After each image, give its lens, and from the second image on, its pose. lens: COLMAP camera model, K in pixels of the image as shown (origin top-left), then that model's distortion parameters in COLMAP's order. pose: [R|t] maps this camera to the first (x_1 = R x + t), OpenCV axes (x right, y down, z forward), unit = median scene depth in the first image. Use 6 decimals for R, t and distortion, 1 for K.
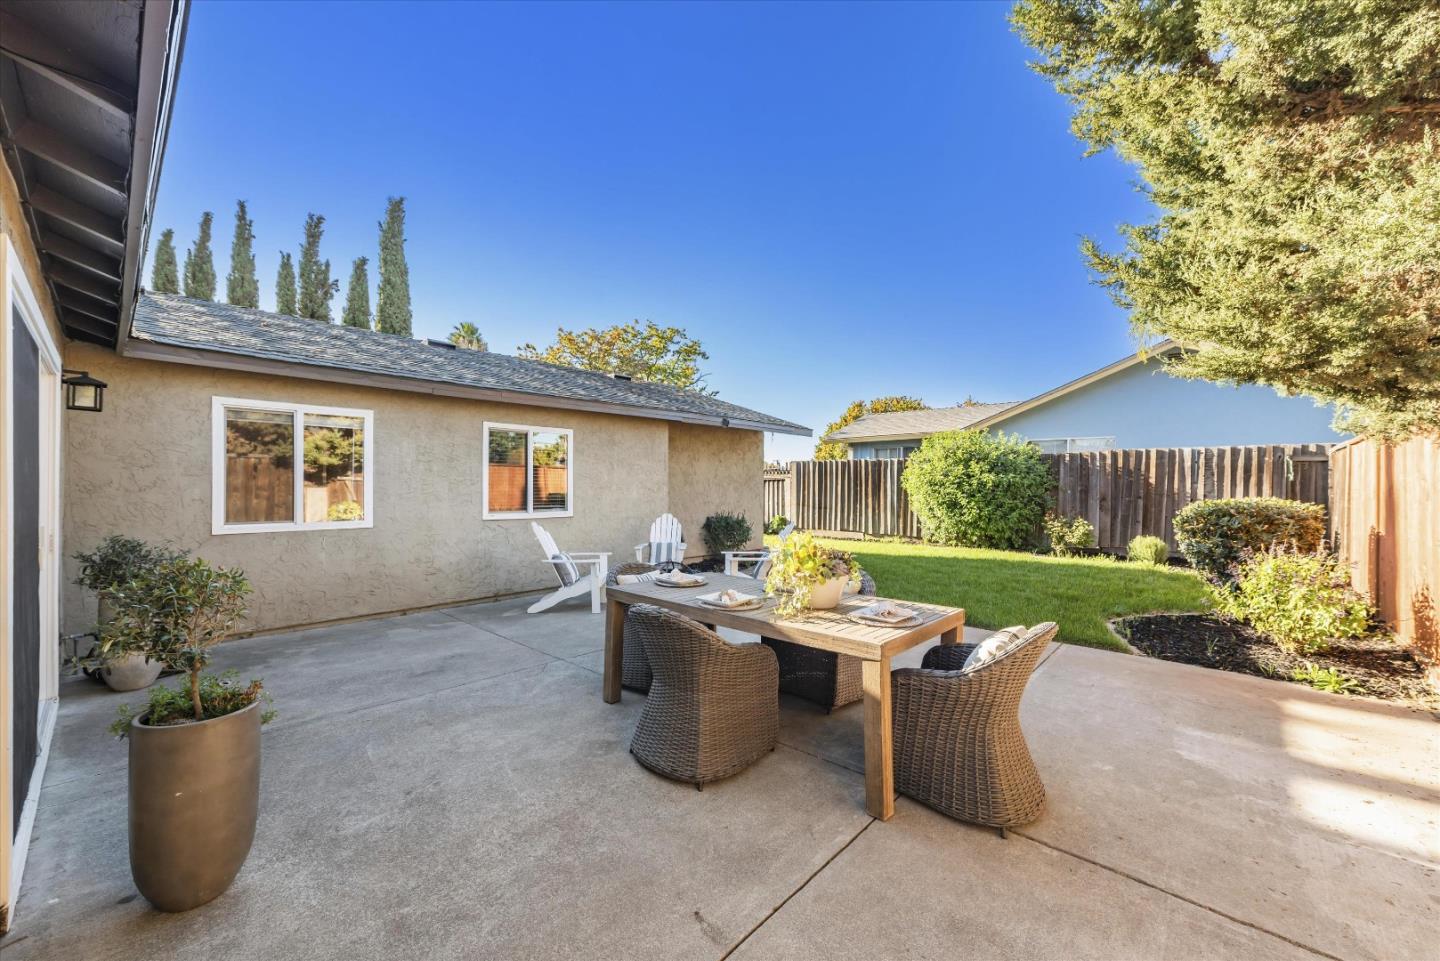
lens RADIAL K [[557.3, 0, 719.8], [0, 557.3, 489.2], [0, 0, 1]] dist [0.004642, -0.001335]
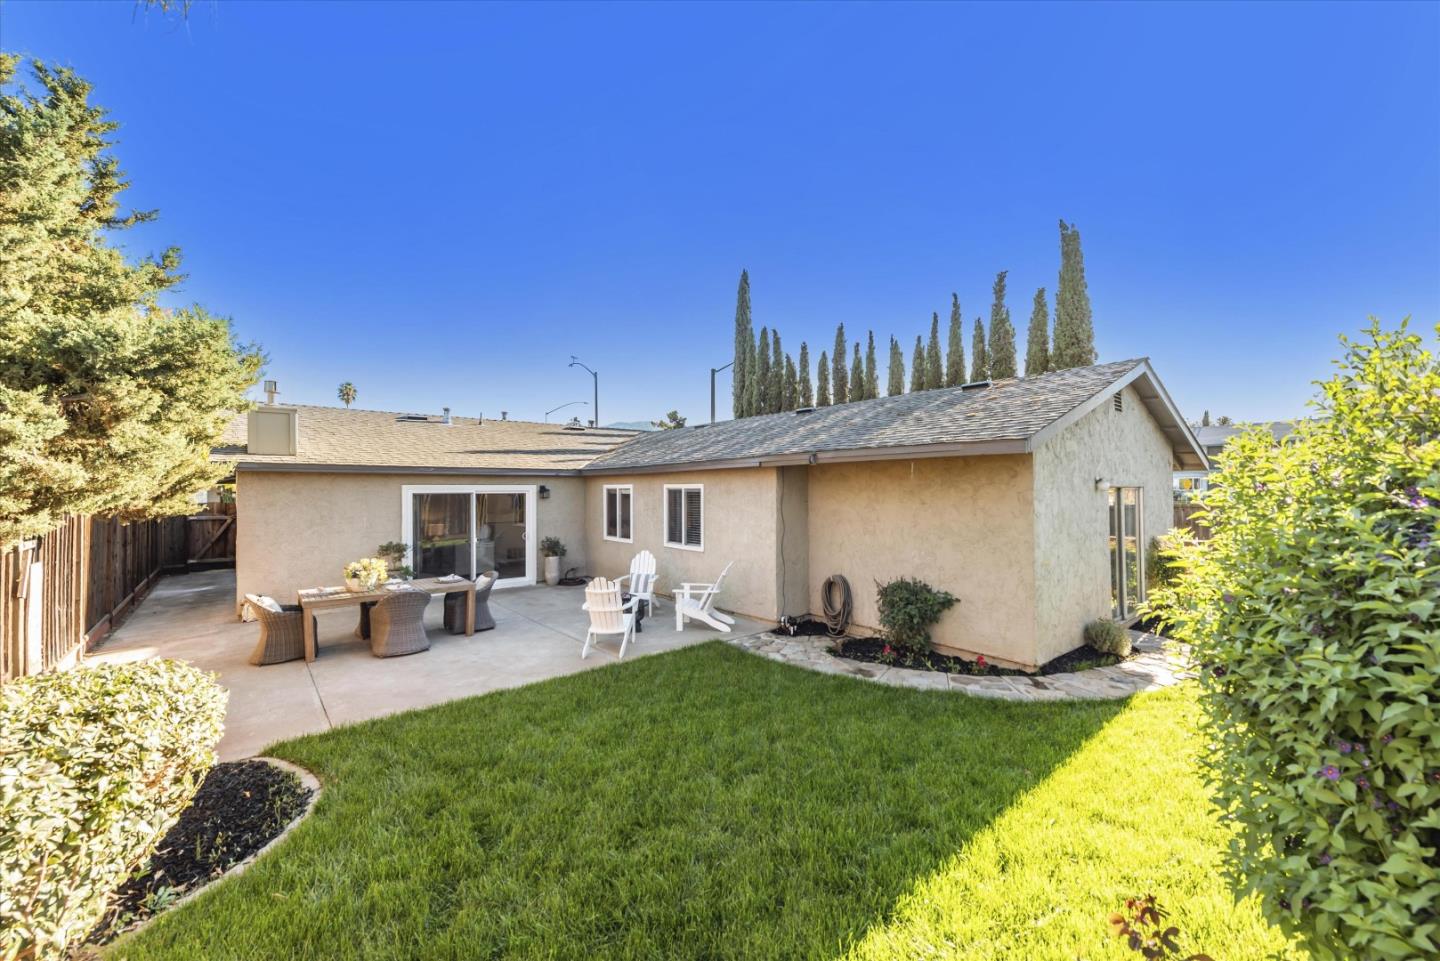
lens RADIAL K [[557.3, 0, 723.9], [0, 557.3, 486.7], [0, 0, 1]] dist [0.004642, -0.001335]
pose [[-0.125154, -0.005719, -0.992121, 1.000459], [-0.000438, 0.999984, -0.005709, -0.093342], [0.992137, -0.000280, -0.125155, 1.207592]]
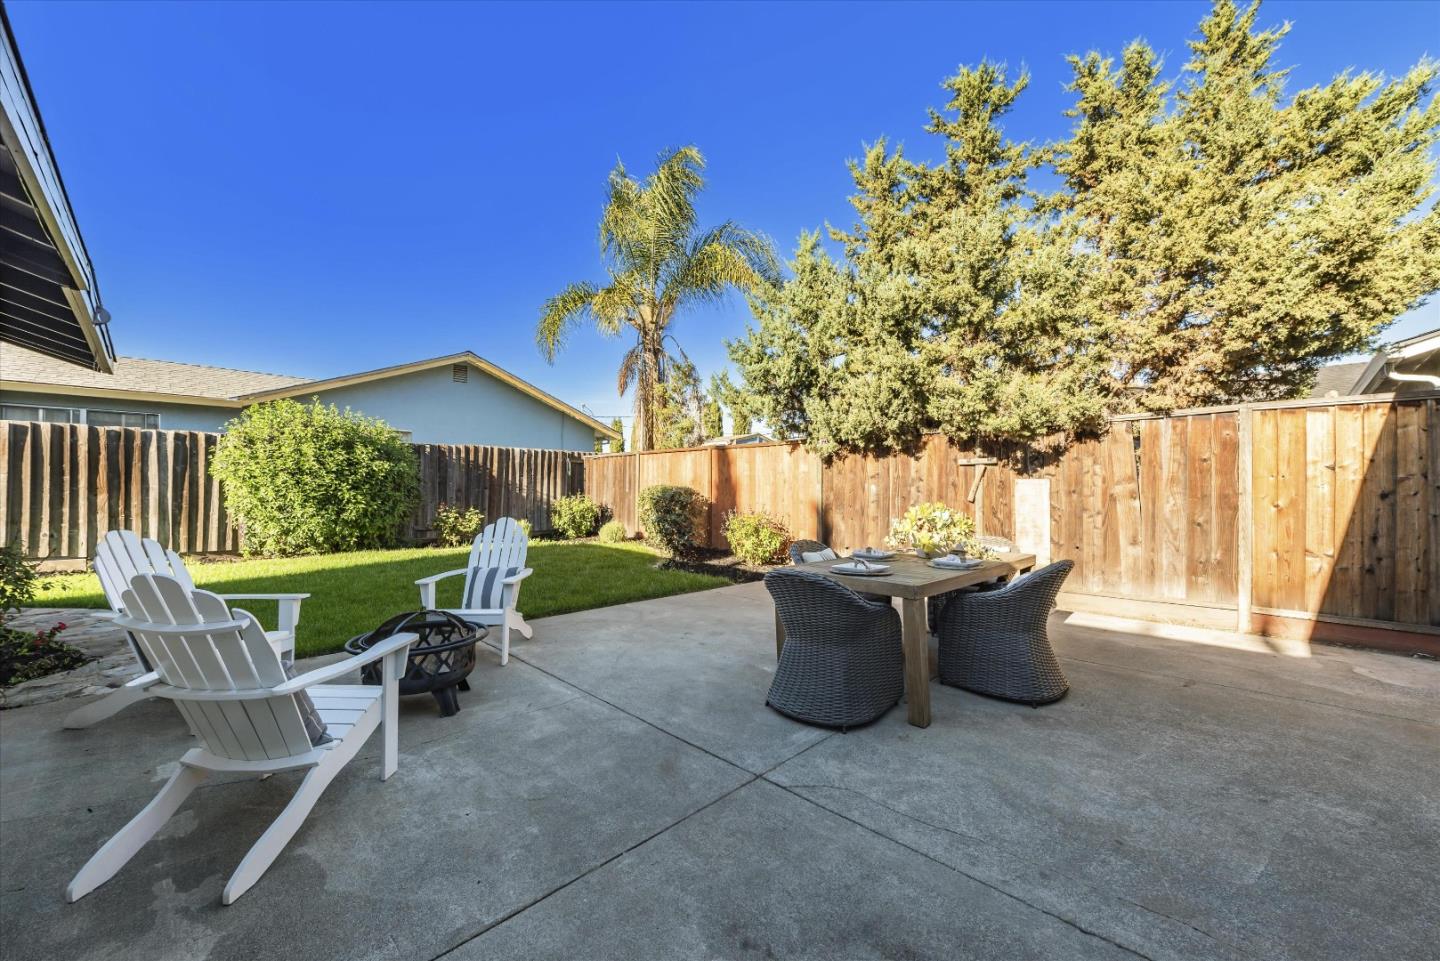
lens RADIAL K [[557.3, 0, 725.9], [0, 557.3, 486.3], [0, 0, 1]] dist [0.004642, -0.001335]
pose [[0.035958, -0.000094, 0.999353, -0.501647], [0.002063, 0.999998, 0.000020, 0.015853], [-0.999351, 0.002060, 0.035958, 0.619701]]
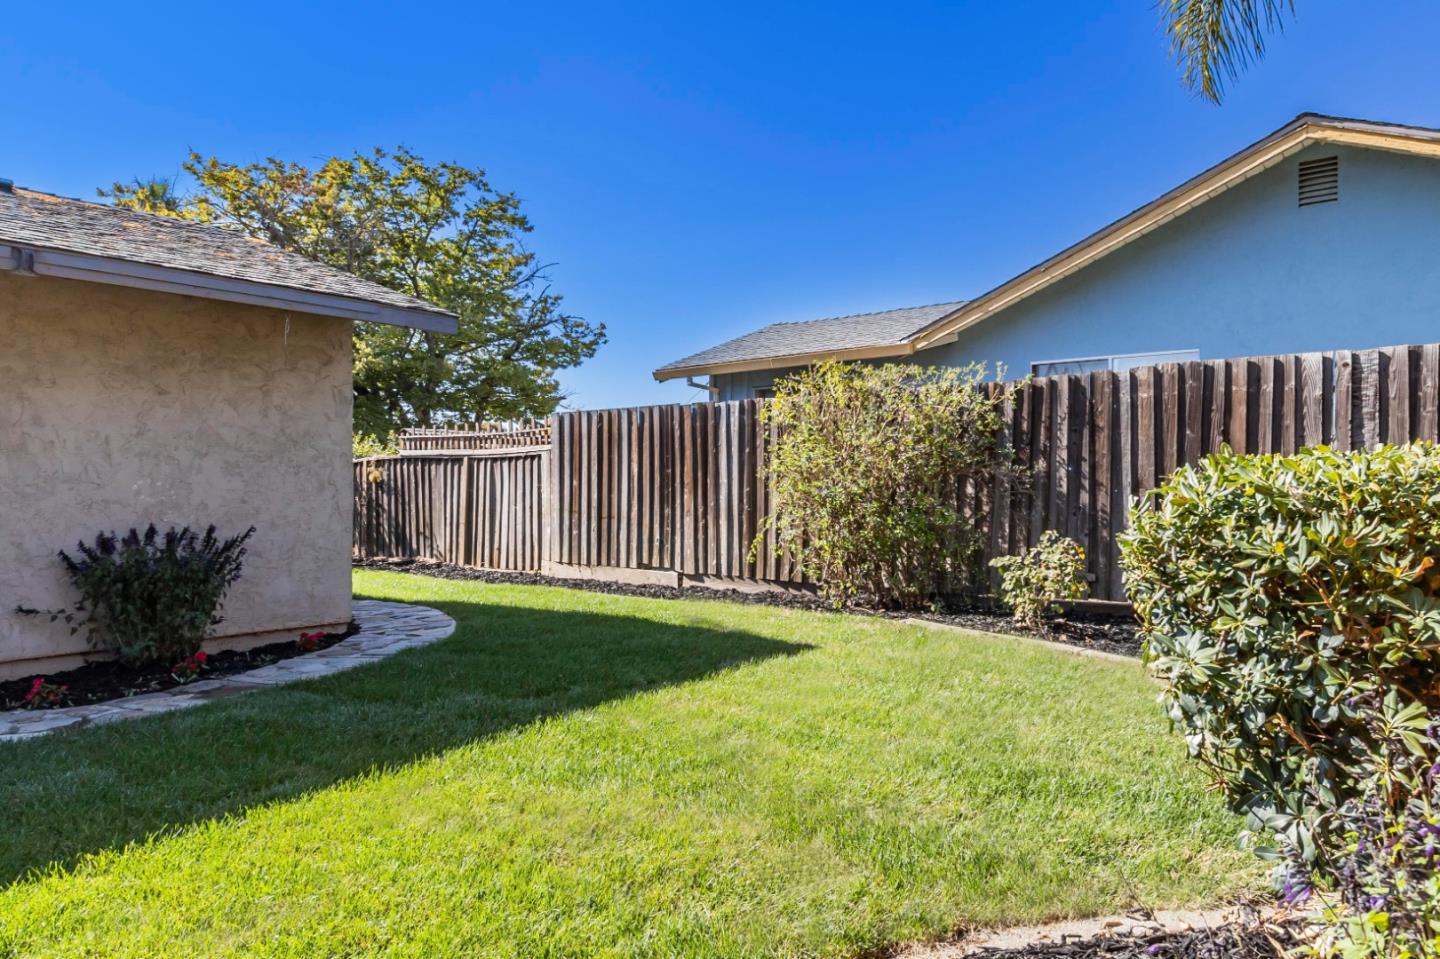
lens RADIAL K [[949.0, 0, 792.2], [0, 949.0, 482.8], [0, 0, 1]] dist [-0.003269, 0.000640]
pose [[0.993178, -0.006348, 0.116439, 0.489713], [0.007259, 0.999946, -0.007394, 0.026162], [-0.116386, 0.008189, 0.993170, 0.465959]]
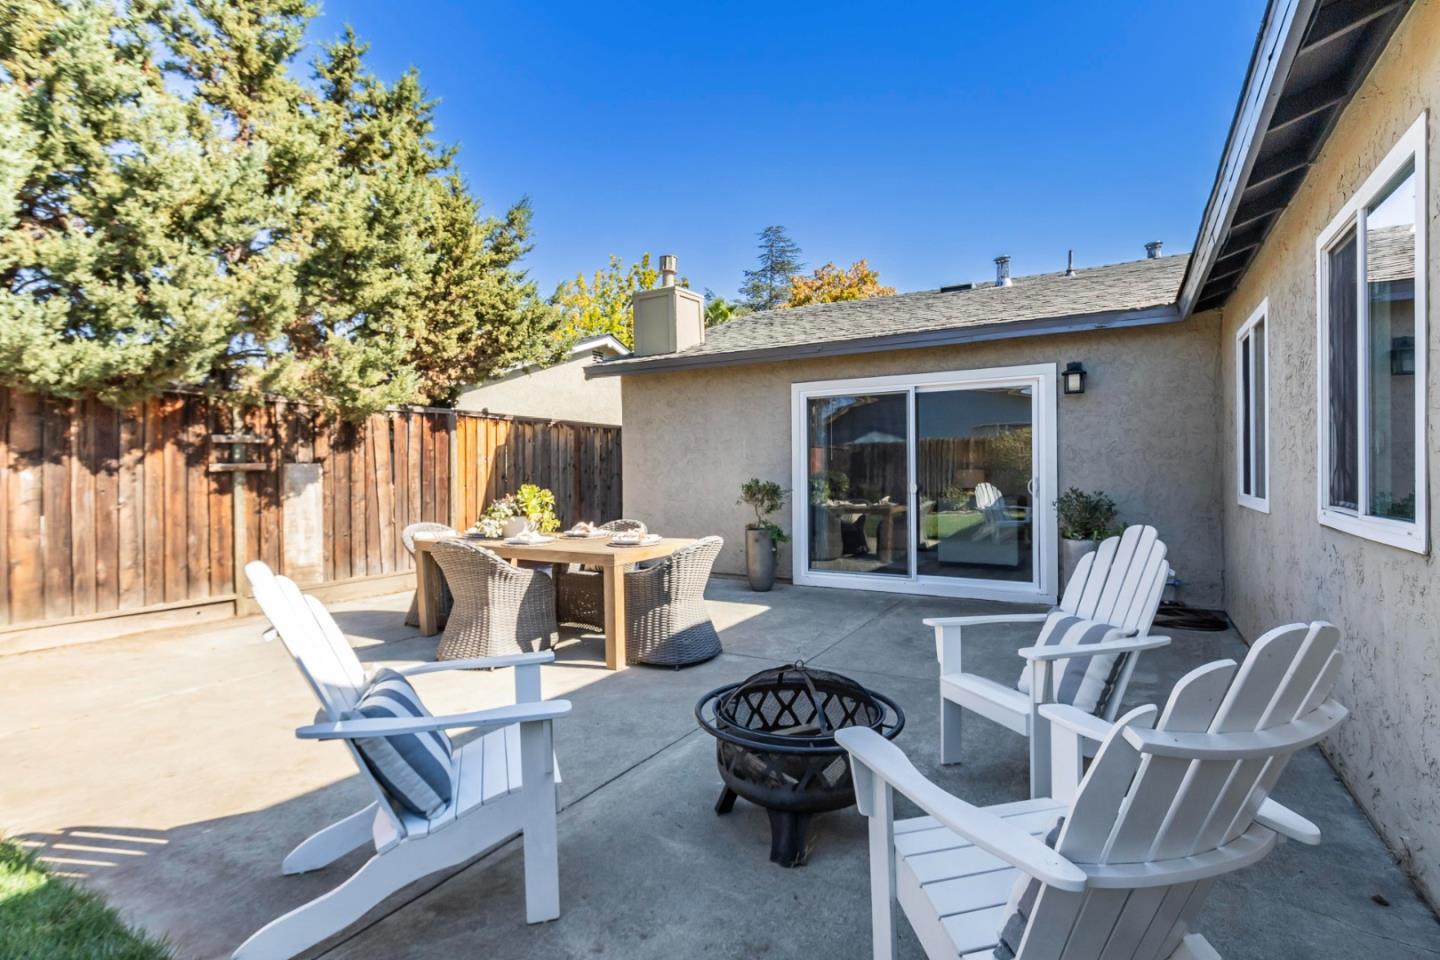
lens RADIAL K [[718.7, 0, 714.8], [0, 718.7, 467.3], [0, 0, 1]] dist [0.000881, -0.001746]
pose [[-0.975198, 0.001855, -0.221327, 0.041810], [0.003567, 0.999967, -0.007336, 0.021231], [0.221306, -0.007943, -0.975172, 1.201438]]
